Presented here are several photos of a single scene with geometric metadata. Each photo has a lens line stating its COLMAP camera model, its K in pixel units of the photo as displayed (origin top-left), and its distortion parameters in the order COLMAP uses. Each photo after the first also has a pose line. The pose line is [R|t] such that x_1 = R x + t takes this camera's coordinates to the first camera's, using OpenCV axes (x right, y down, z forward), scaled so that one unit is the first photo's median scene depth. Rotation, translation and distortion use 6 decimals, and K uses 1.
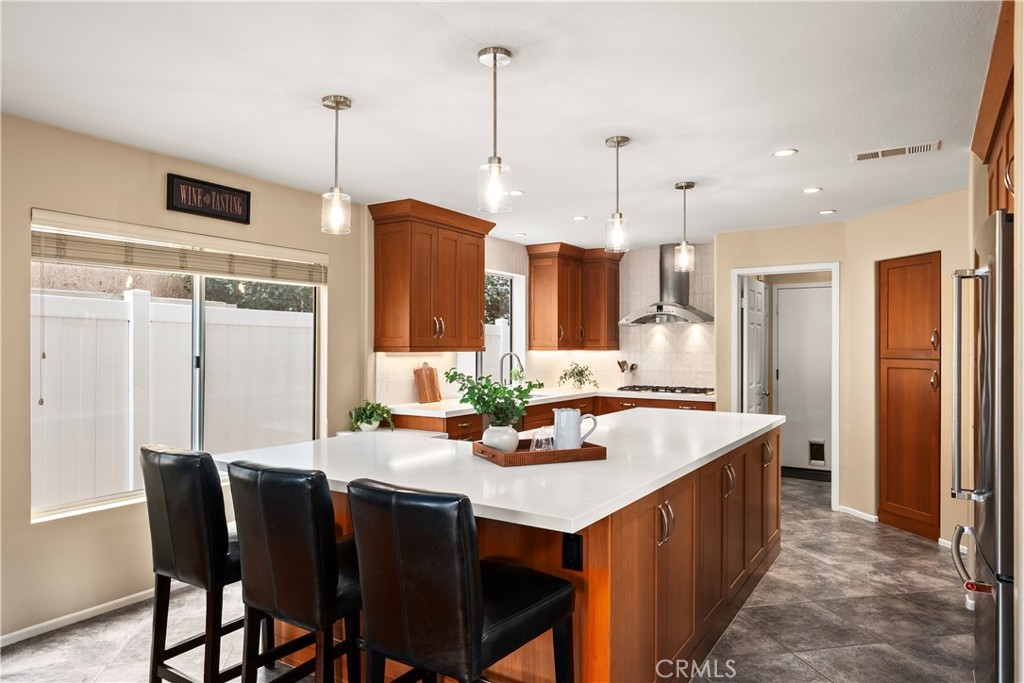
lens RADIAL K [[647.8, 0, 511.5], [0, 647.8, 347.3], [0, 0, 1]] dist [0.016508, -0.001144]
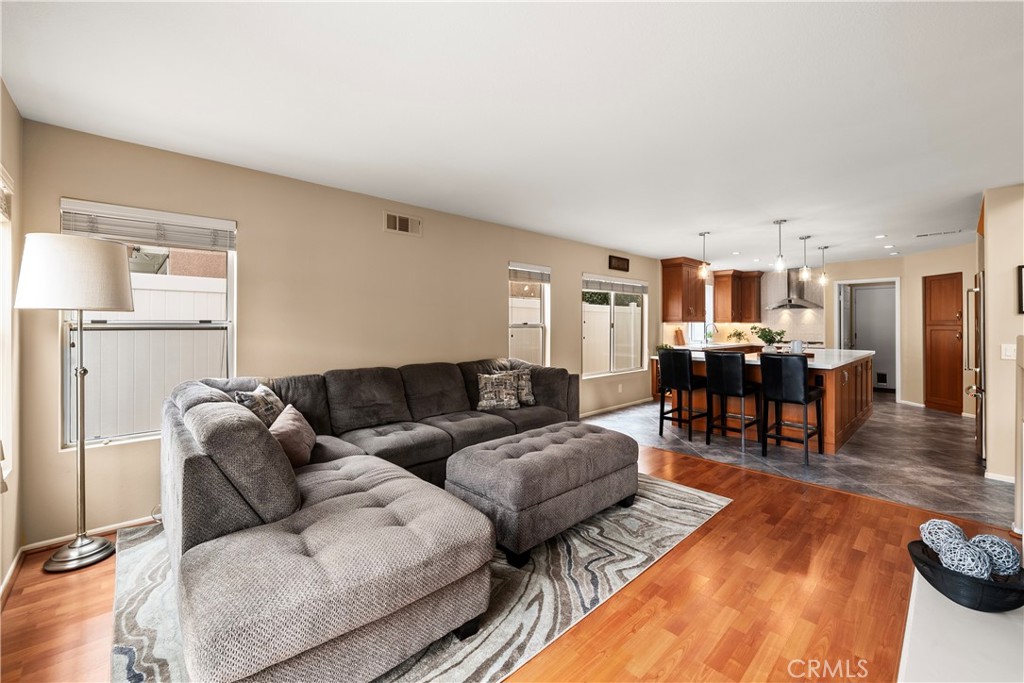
lens RADIAL K [[411.1, 0, 519.3], [0, 411.1, 323.3], [0, 0, 1]] dist [0.000012, -0.000210]
pose [[0.969524, -0.001408, -0.244993, -0.324829], [0.000075, 0.999985, -0.005451, 0.016863], [0.244997, 0.005267, 0.969510, -0.512676]]
